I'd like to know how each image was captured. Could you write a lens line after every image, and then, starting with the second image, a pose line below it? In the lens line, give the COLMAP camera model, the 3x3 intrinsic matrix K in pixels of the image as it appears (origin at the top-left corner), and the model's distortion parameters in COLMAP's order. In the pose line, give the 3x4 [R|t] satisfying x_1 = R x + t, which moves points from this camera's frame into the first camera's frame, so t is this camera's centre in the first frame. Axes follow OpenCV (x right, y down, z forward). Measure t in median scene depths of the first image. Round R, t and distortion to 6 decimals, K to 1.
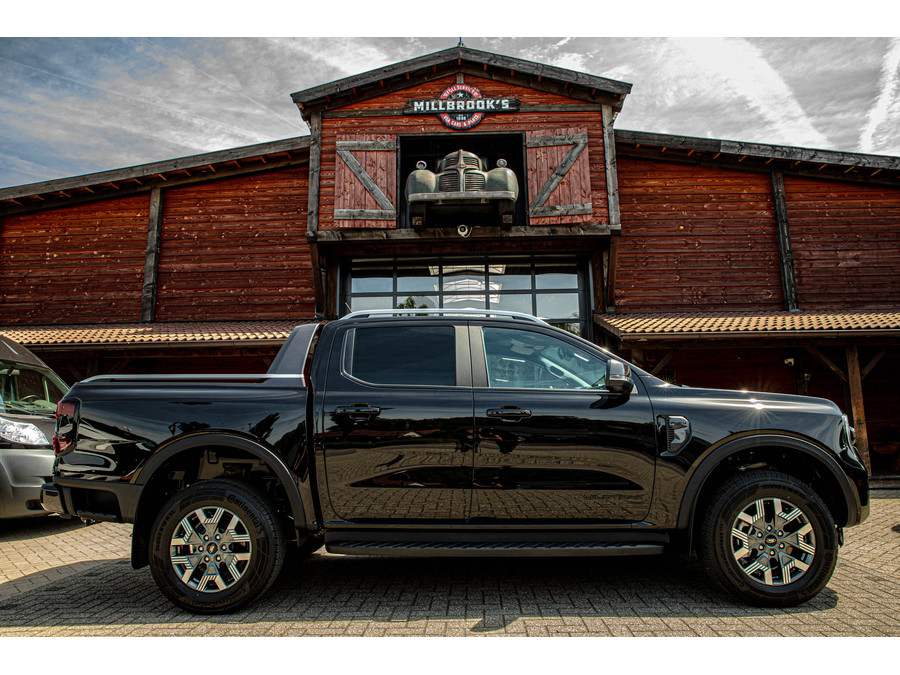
lens RADIAL K [[610.4, 0, 450.0], [0, 610.4, 337.5], [0, 0, 1]] dist [-0.105103, 0.085512]
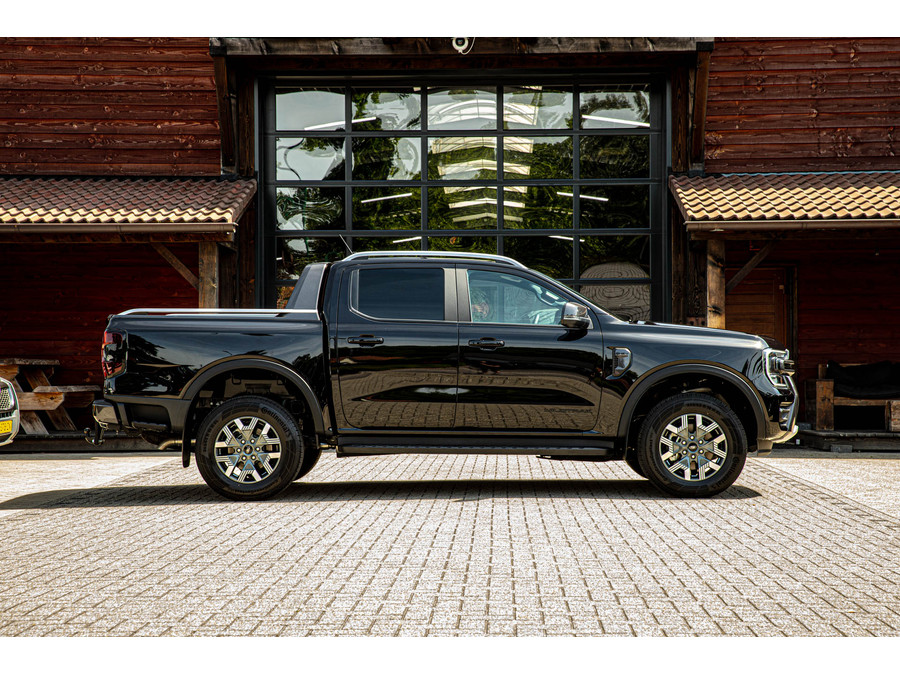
lens RADIAL K [[1697.1, 0, 450.0], [0, 1697.1, 337.5], [0, 0, 1]] dist [0.203895, 0.328696]
pose [[0.999920, 0.008696, 0.009238, -0.003267], [-0.009911, 0.989978, 0.140874, -0.120381], [-0.007921, -0.140954, 0.989984, -0.779267]]
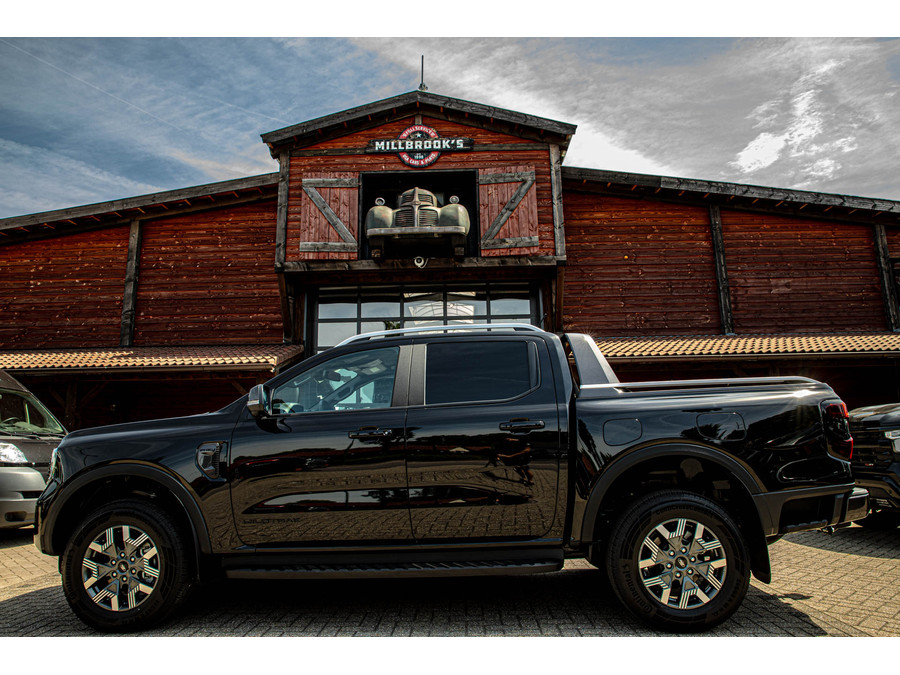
lens RADIAL K [[610.4, 0, 450.0], [0, 610.4, 337.5], [0, 0, 1]] dist [-0.105103, 0.085512]
pose [[0.999883, -0.002588, 0.015067, 0.057776], [0.002980, 0.999656, -0.026059, -0.013123], [-0.014994, 0.026101, 0.999547, -0.073786]]
